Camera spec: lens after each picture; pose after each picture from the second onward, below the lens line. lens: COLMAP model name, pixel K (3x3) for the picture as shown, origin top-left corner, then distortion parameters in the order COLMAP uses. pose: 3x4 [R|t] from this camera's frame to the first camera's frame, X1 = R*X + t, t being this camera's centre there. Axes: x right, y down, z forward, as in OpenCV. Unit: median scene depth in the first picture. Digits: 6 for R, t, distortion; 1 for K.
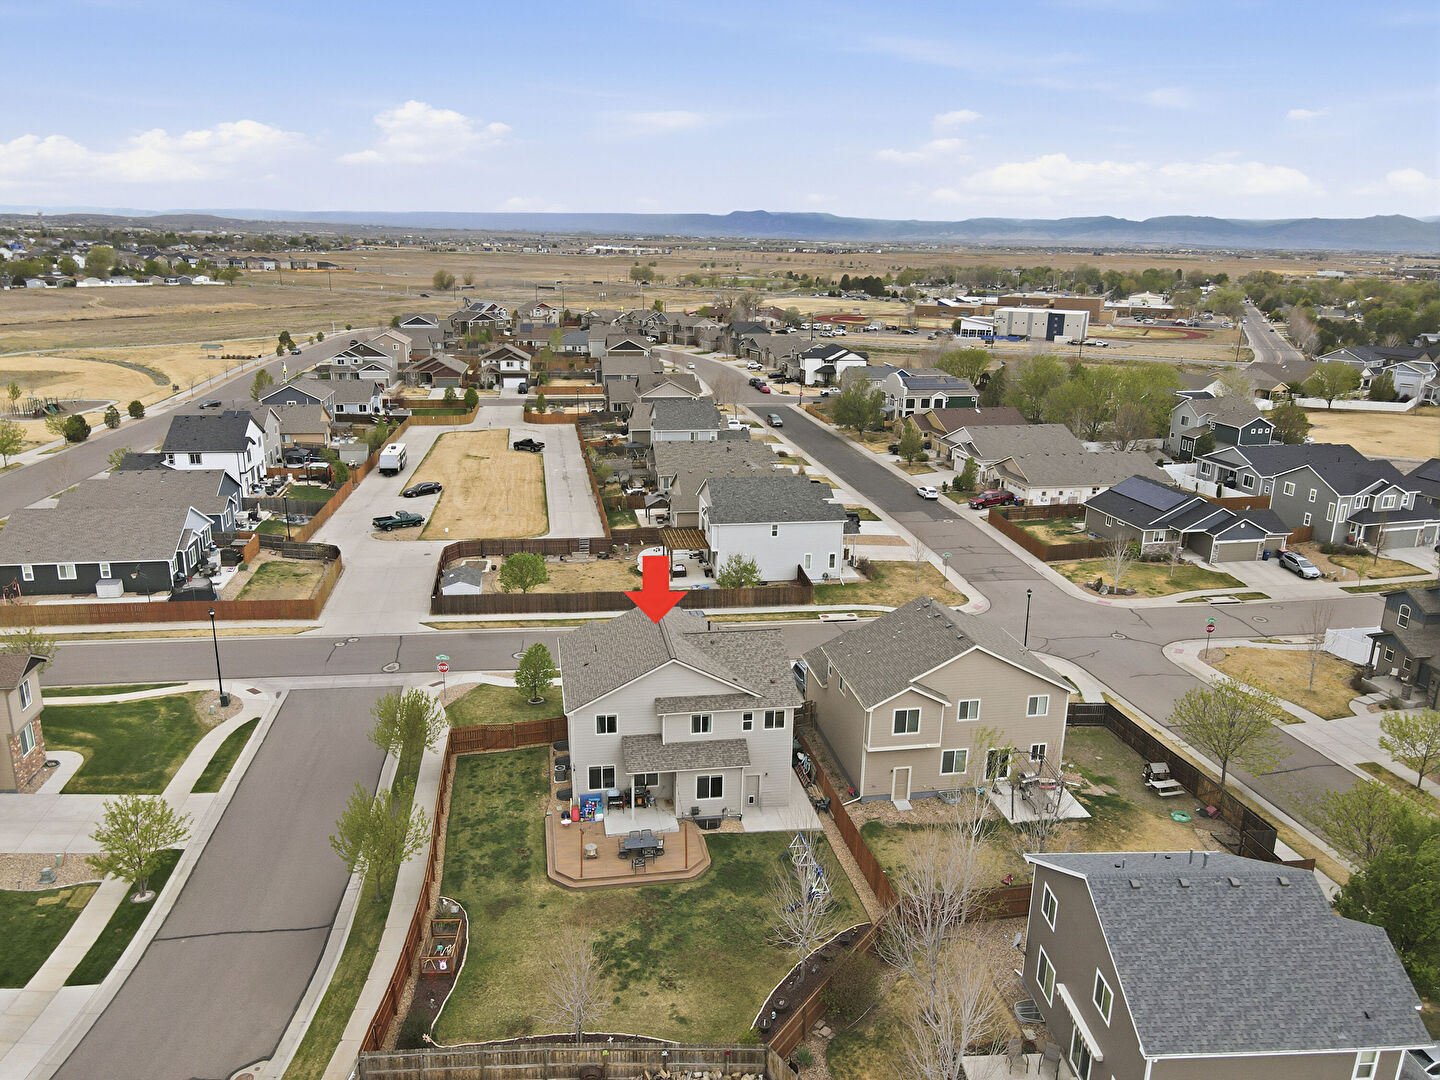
lens RADIAL K [[1012.9, 0, 717.7], [0, 1012.9, 541.9], [0, 0, 1]] dist [0.004757, 0.012536]
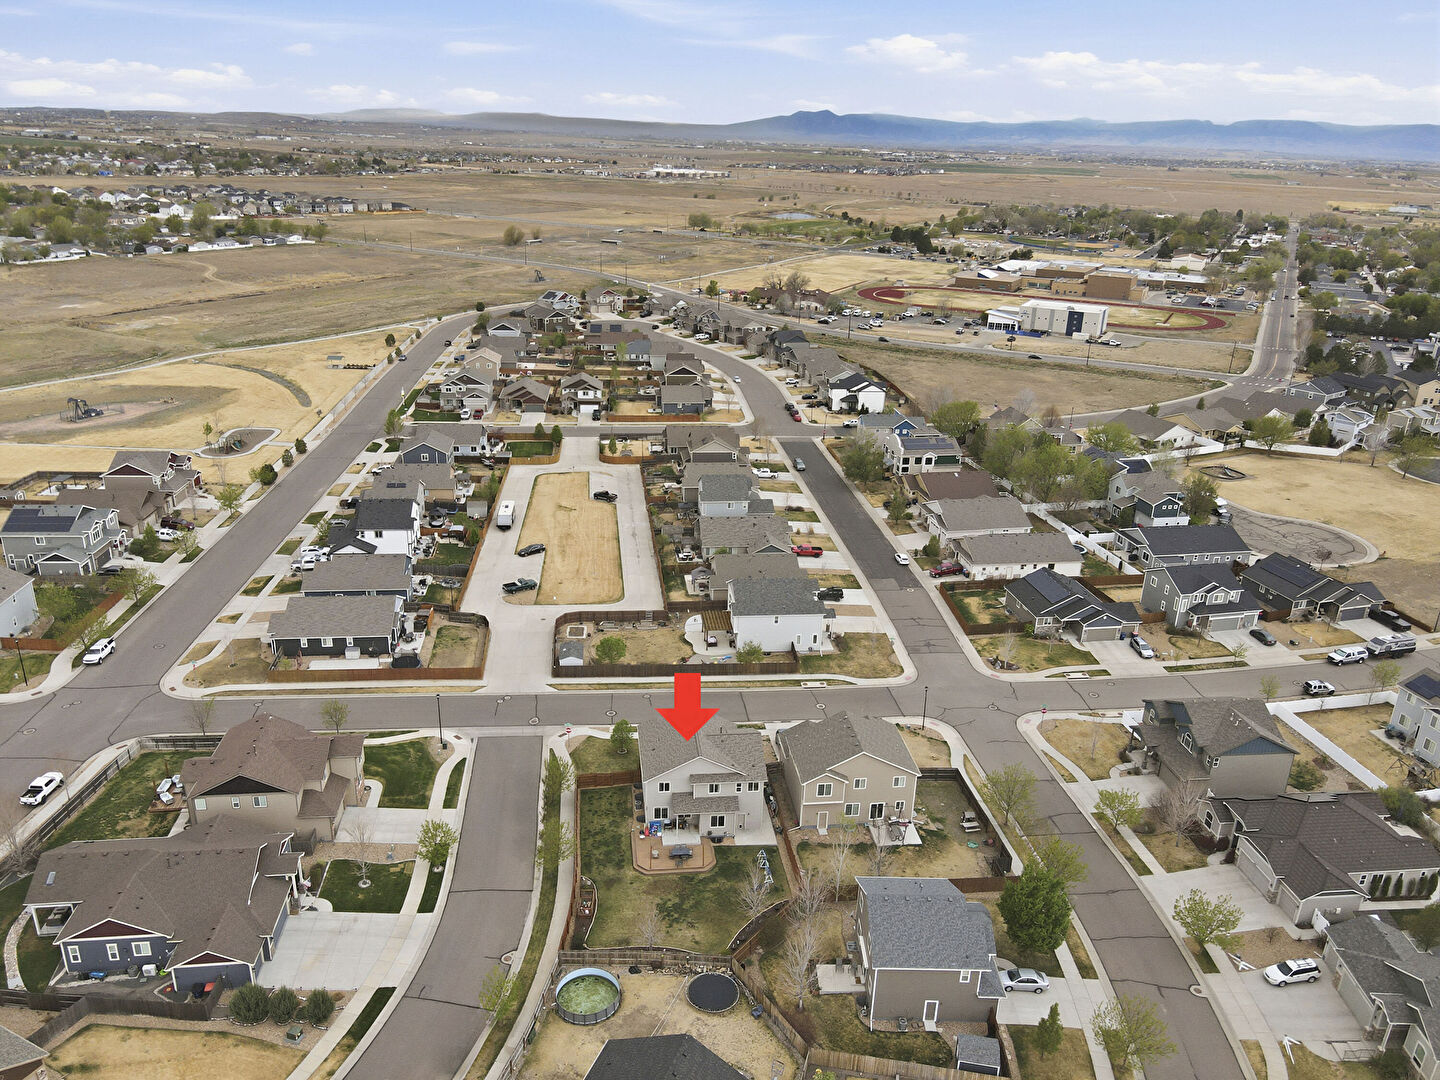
lens RADIAL K [[1012.9, 0, 723.7], [0, 1012.9, 539.2], [0, 0, 1]] dist [0.004757, 0.012536]
pose [[0.998567, 0.030534, -0.043947, 0.035330], [-0.026582, 0.995779, 0.087853, -0.225849], [0.046444, -0.086559, 0.995164, -0.421979]]
